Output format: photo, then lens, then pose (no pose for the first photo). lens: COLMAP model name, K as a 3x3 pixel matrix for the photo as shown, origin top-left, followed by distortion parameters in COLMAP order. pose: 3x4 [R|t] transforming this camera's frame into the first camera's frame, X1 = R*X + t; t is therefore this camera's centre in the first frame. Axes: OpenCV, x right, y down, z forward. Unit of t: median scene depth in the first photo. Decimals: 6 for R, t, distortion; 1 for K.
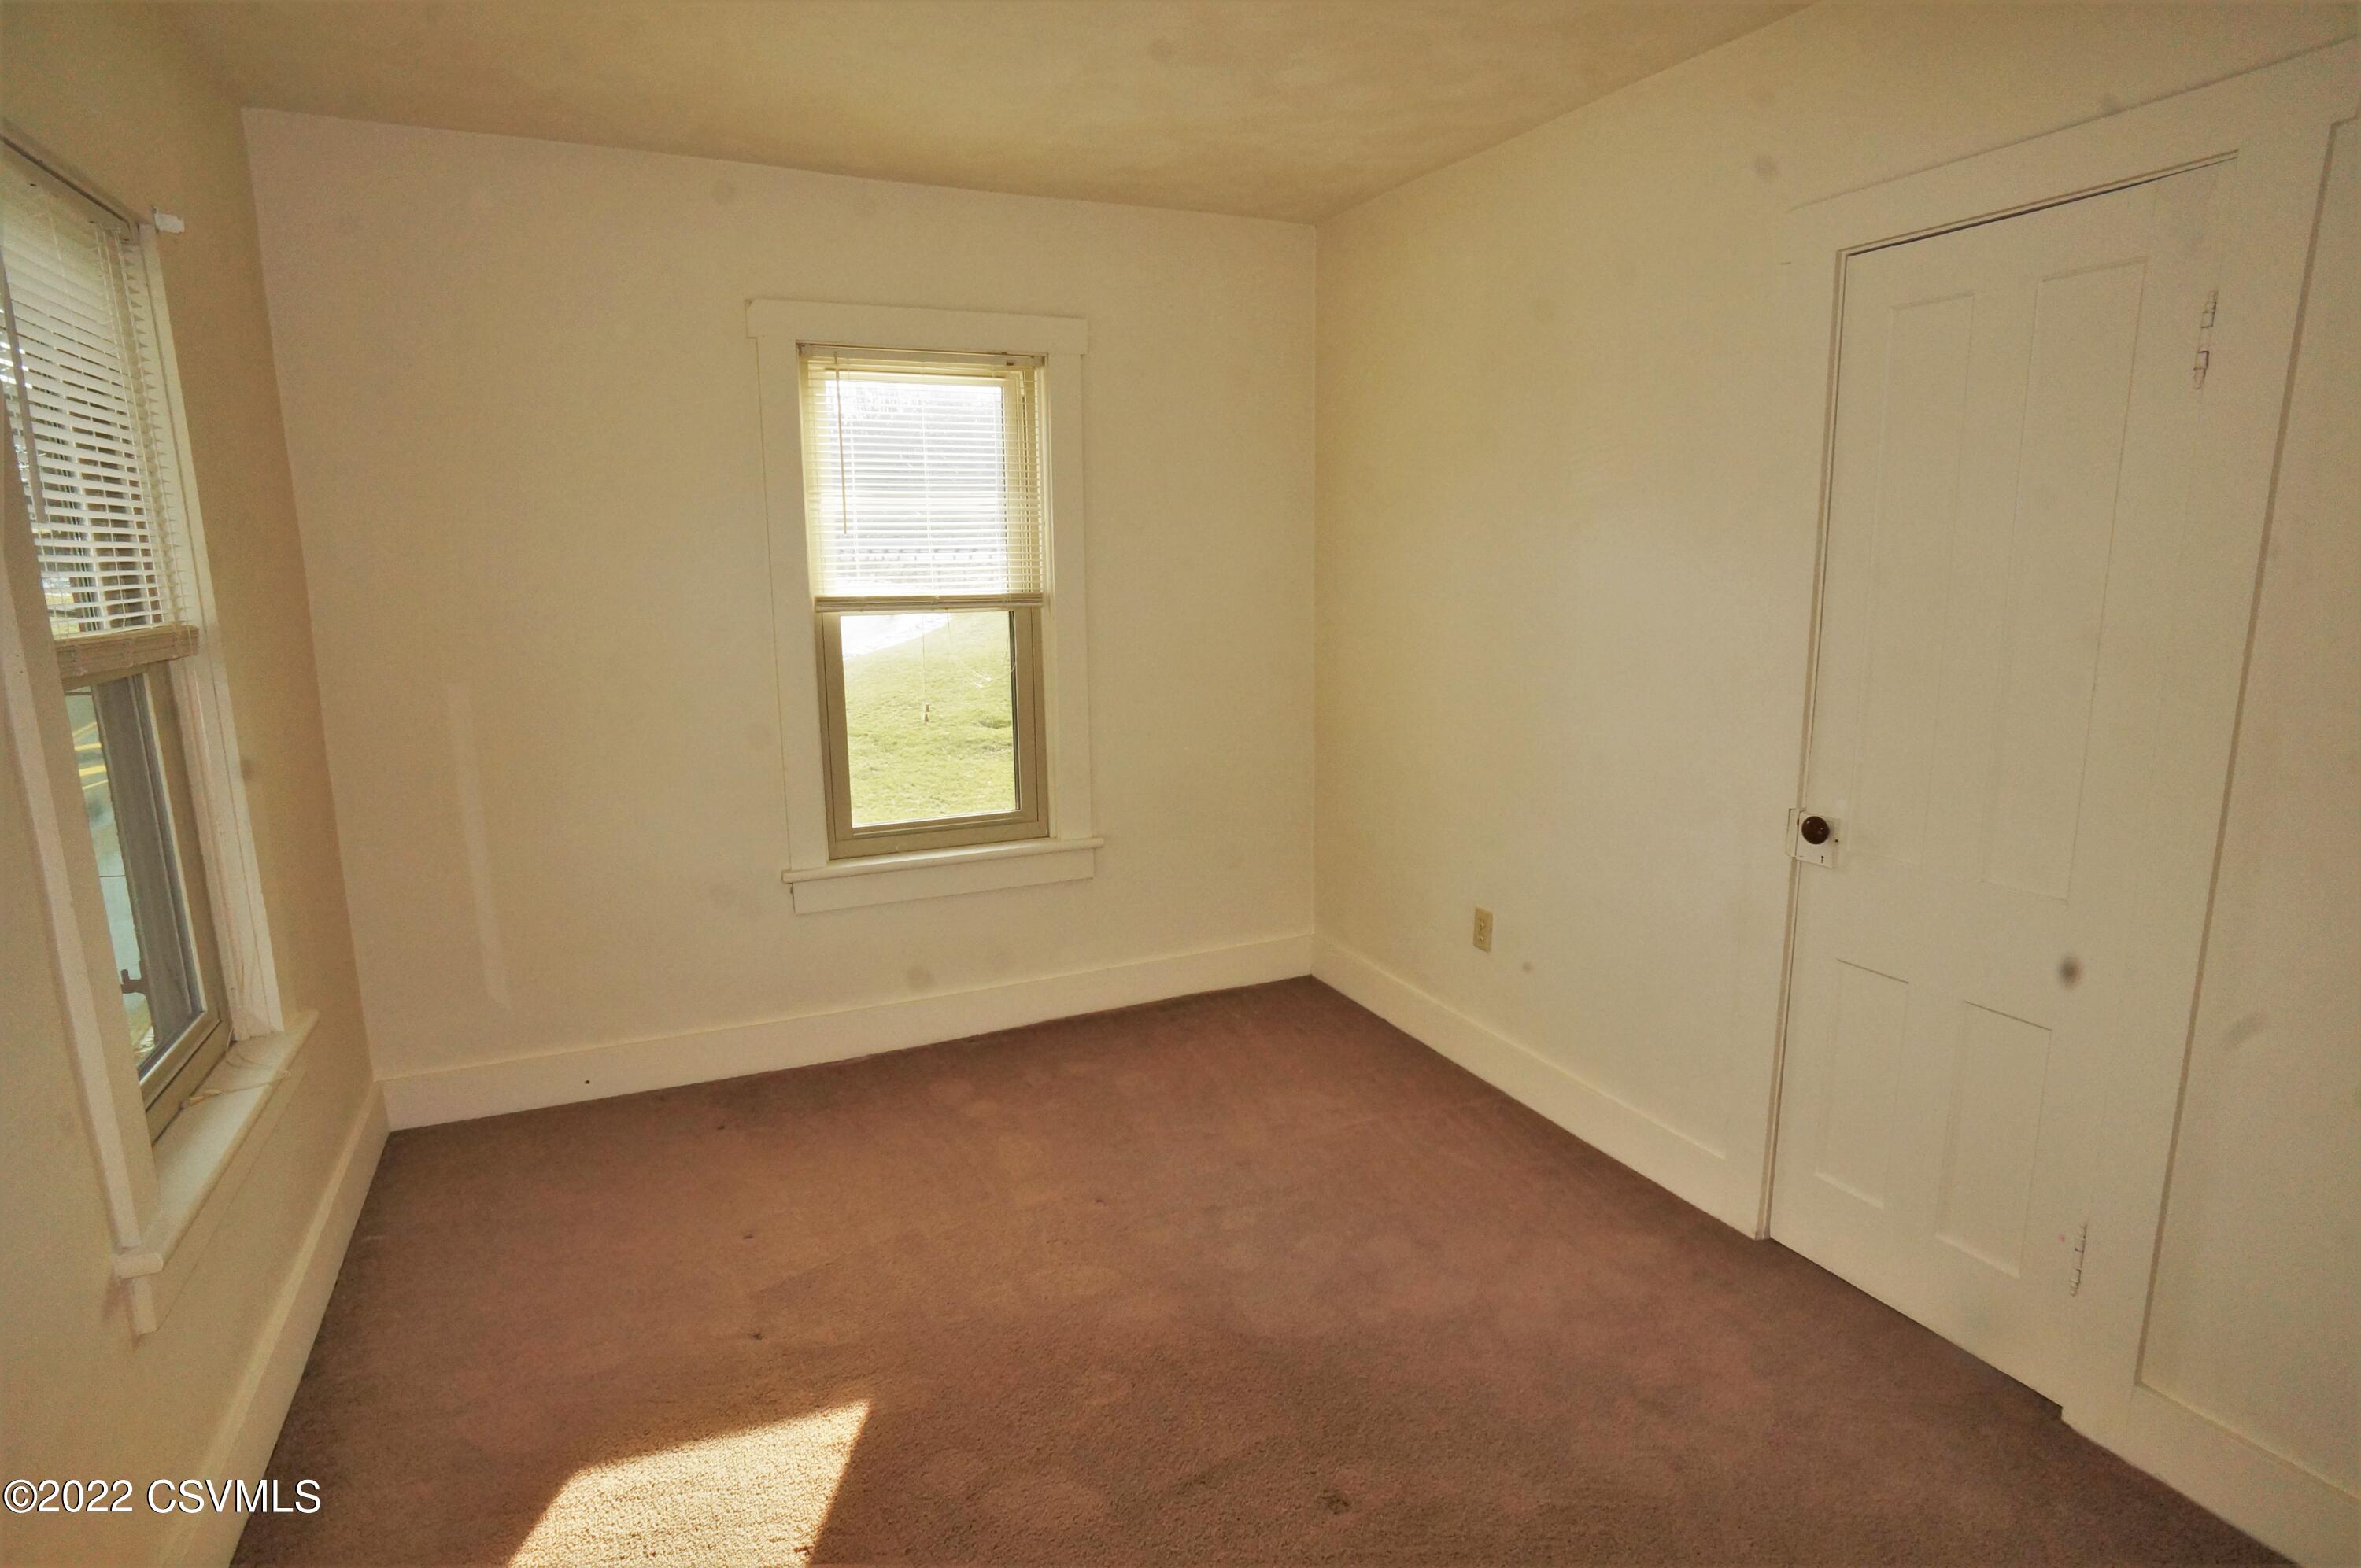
lens RADIAL K [[1231.9, 0, 1180.5], [0, 1231.9, 784.0], [0, 0, 1]] dist [-0.073912, 0.037146]
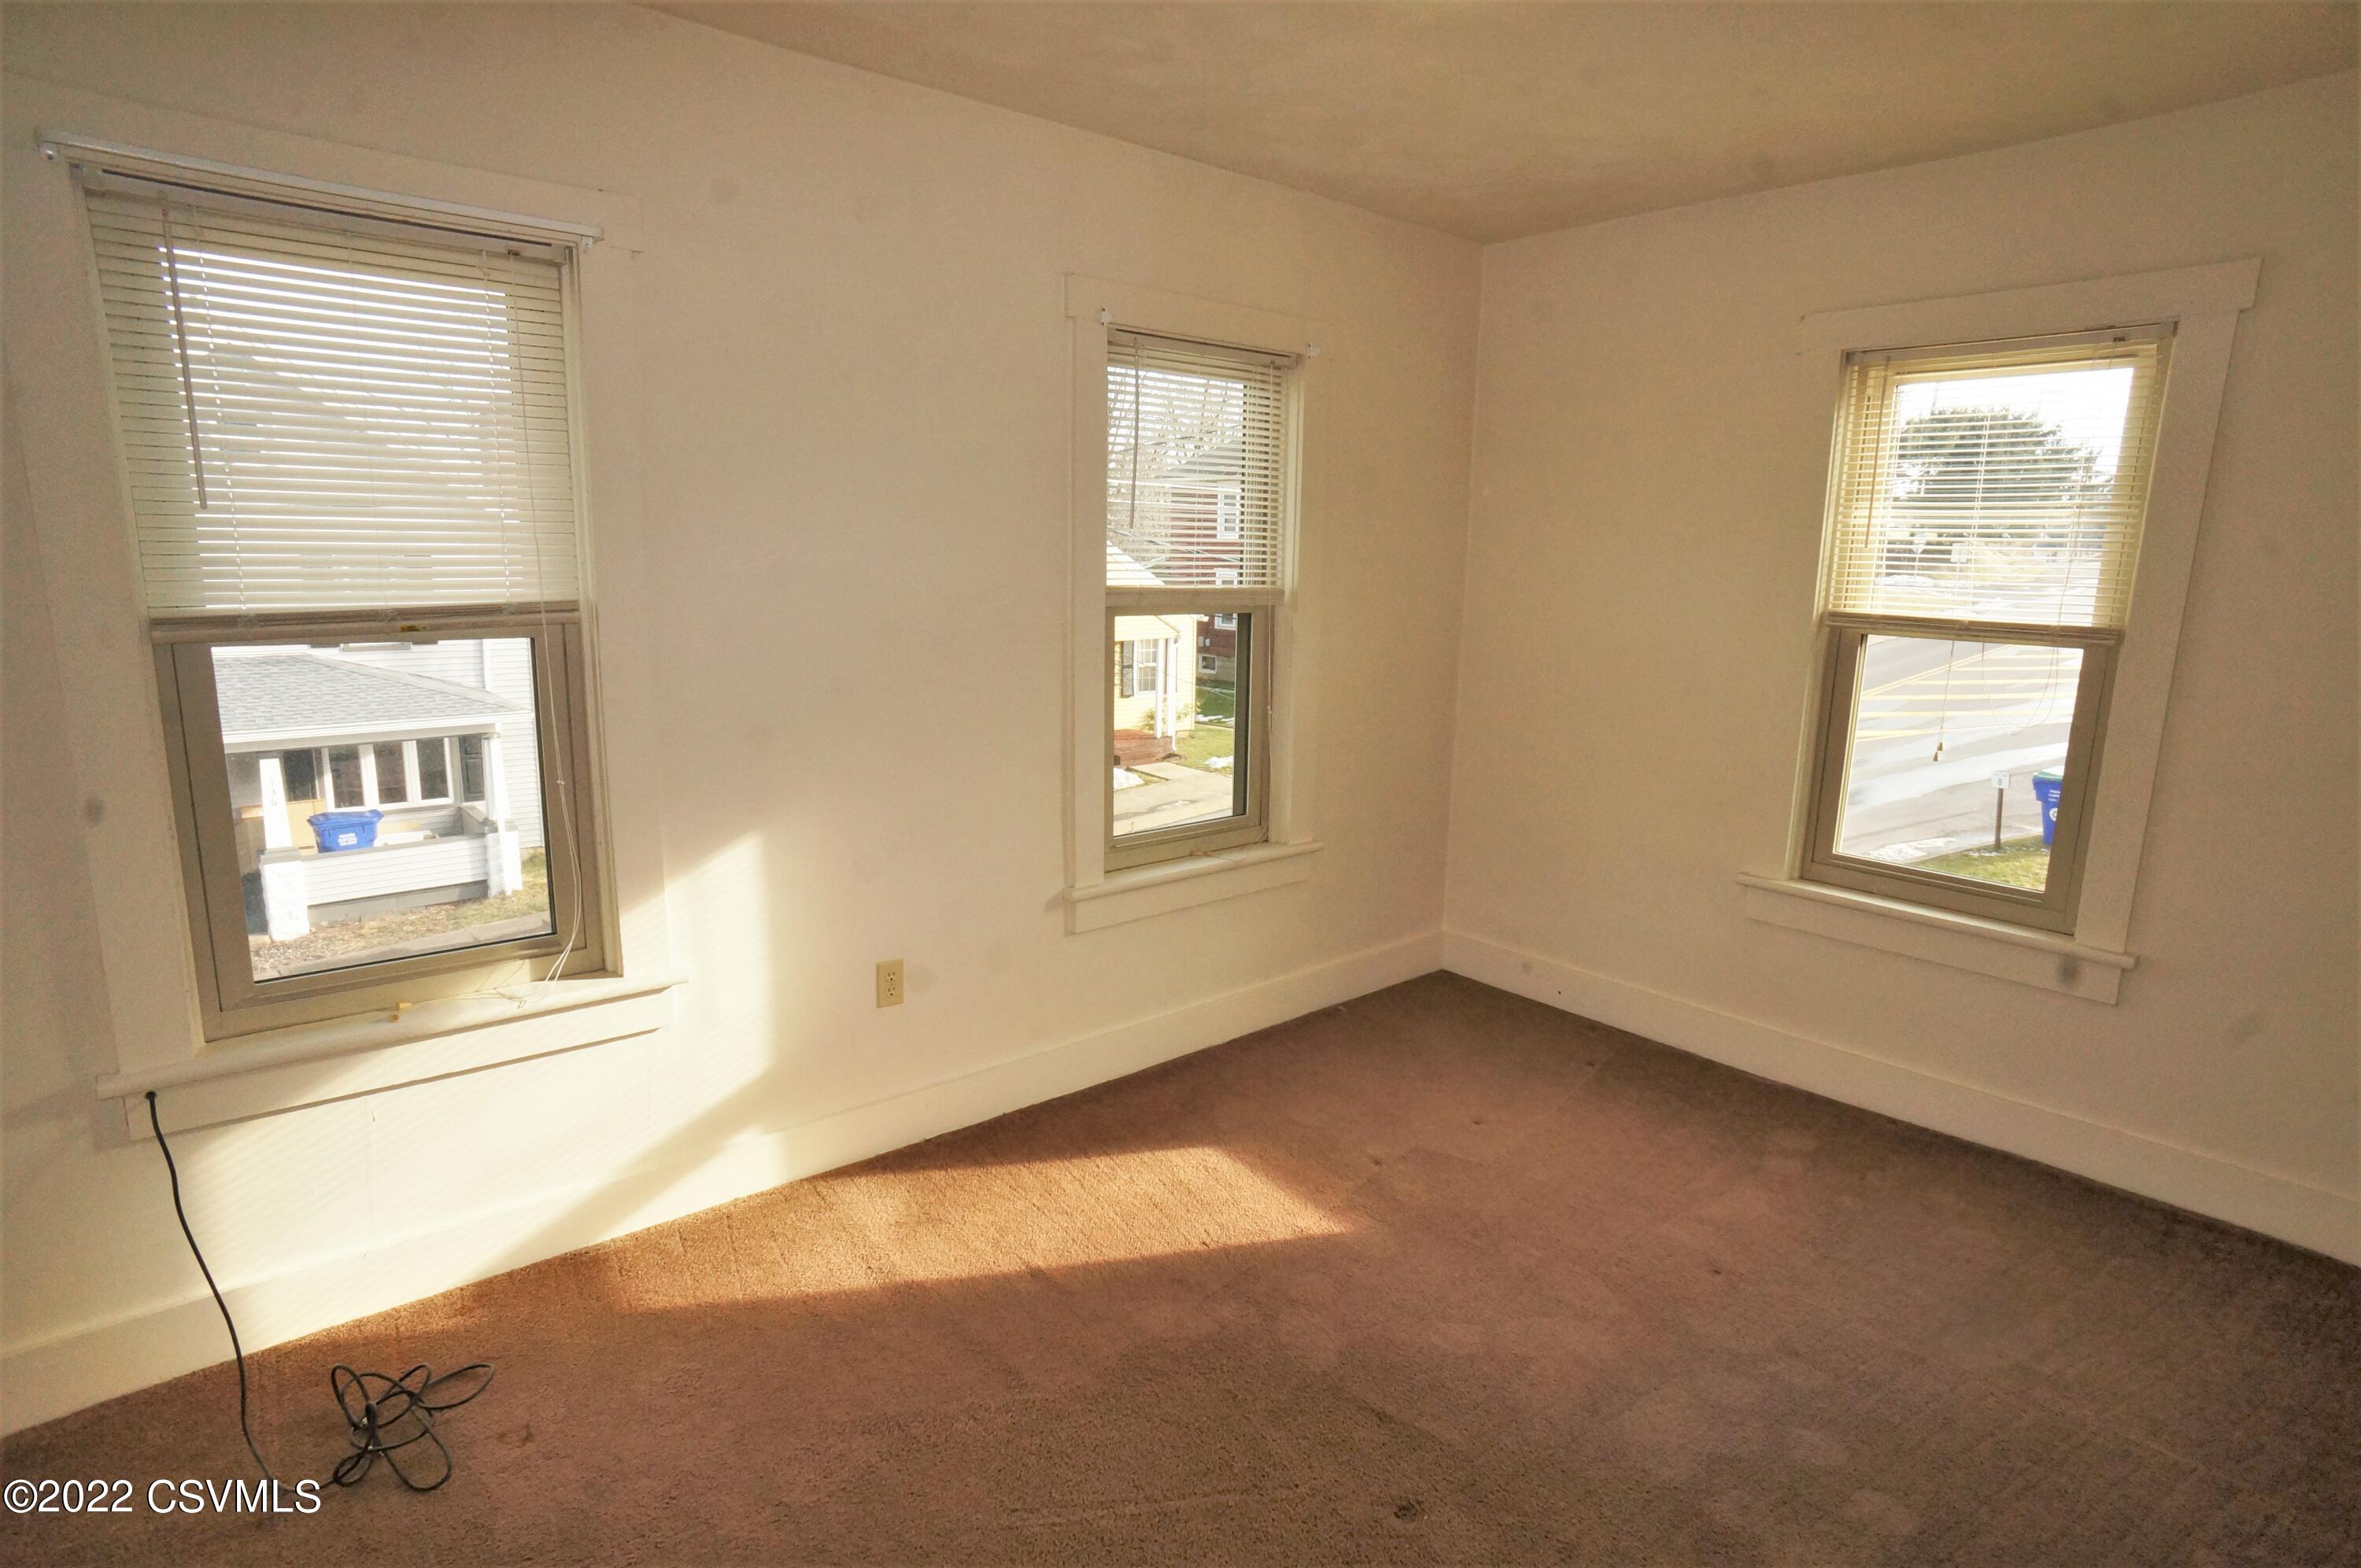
lens RADIAL K [[1231.9, 0, 1180.5], [0, 1231.9, 784.0], [0, 0, 1]] dist [-0.073912, 0.037146]
pose [[0.263248, 0.191283, -0.945575, 0.497755], [-0.203560, 0.969092, 0.139369, -0.046402], [0.943008, 0.155792, 0.294049, 0.240235]]
